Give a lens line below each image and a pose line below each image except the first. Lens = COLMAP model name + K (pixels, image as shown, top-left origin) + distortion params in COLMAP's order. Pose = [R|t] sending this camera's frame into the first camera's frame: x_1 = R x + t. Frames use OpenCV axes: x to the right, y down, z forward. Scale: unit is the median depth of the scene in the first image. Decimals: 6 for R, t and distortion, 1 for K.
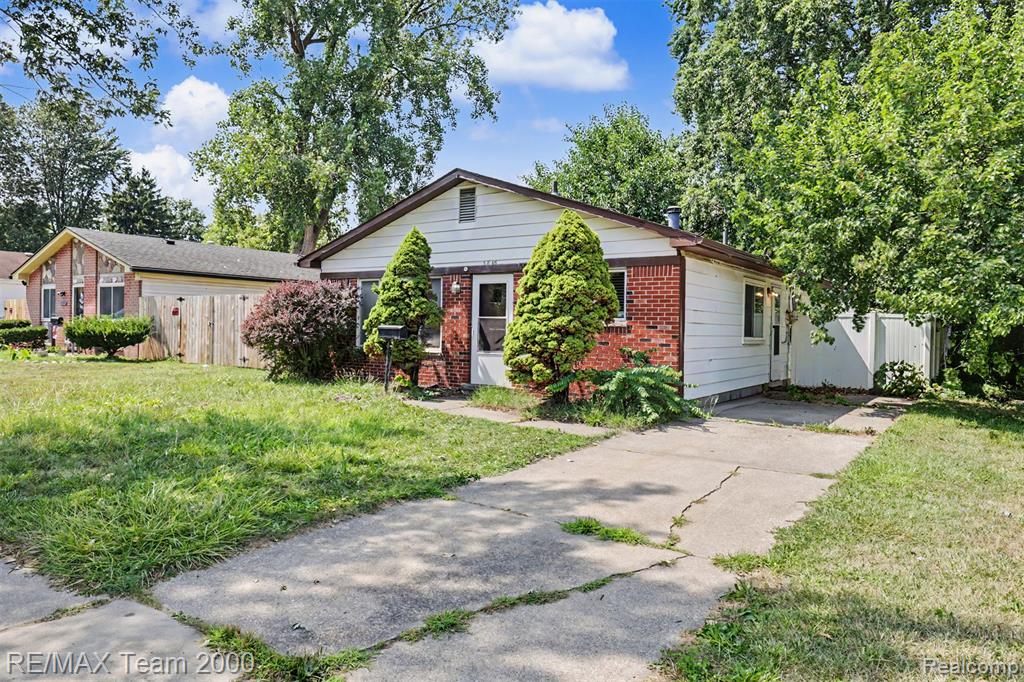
lens RADIAL K [[693.0, 0, 516.3], [0, 693.0, 322.9], [0, 0, 1]] dist [-0.006924, 0.001867]
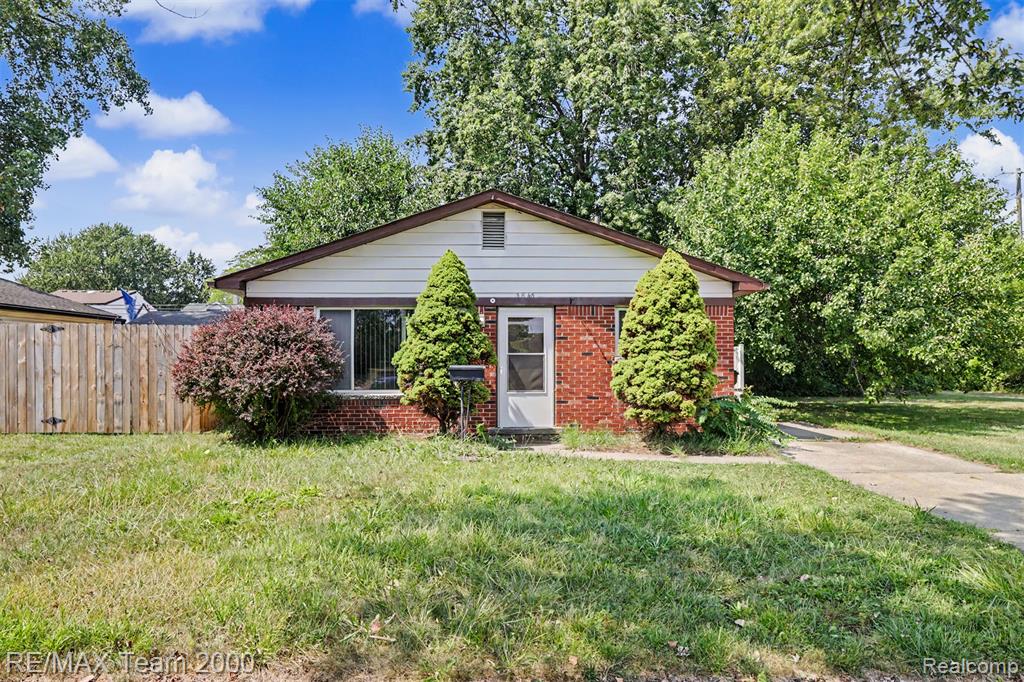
lens RADIAL K [[693.0, 0, 511.4], [0, 693.0, 345.3], [0, 0, 1]] dist [-0.006924, 0.001867]
pose [[0.788640, -0.006459, 0.614821, -0.649293], [0.011769, 0.999920, -0.004591, -0.016283], [-0.614743, 0.010856, 0.788653, 0.293129]]
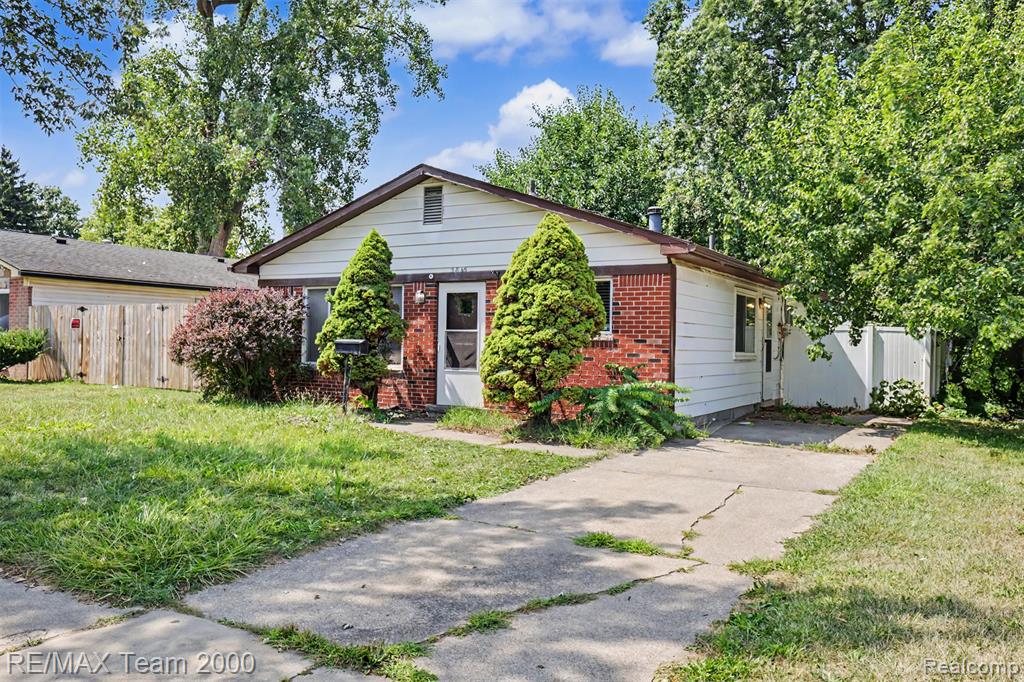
lens RADIAL K [[824.0, 0, 512.2], [0, 824.0, 340.6], [0, 0, 1]] dist [-0.007066, -0.011287]
pose [[0.997621, -0.000363, 0.068931, -0.044619], [0.000104, 0.999993, 0.003765, 0.001223], [-0.068932, -0.003749, 0.997614, -0.072523]]
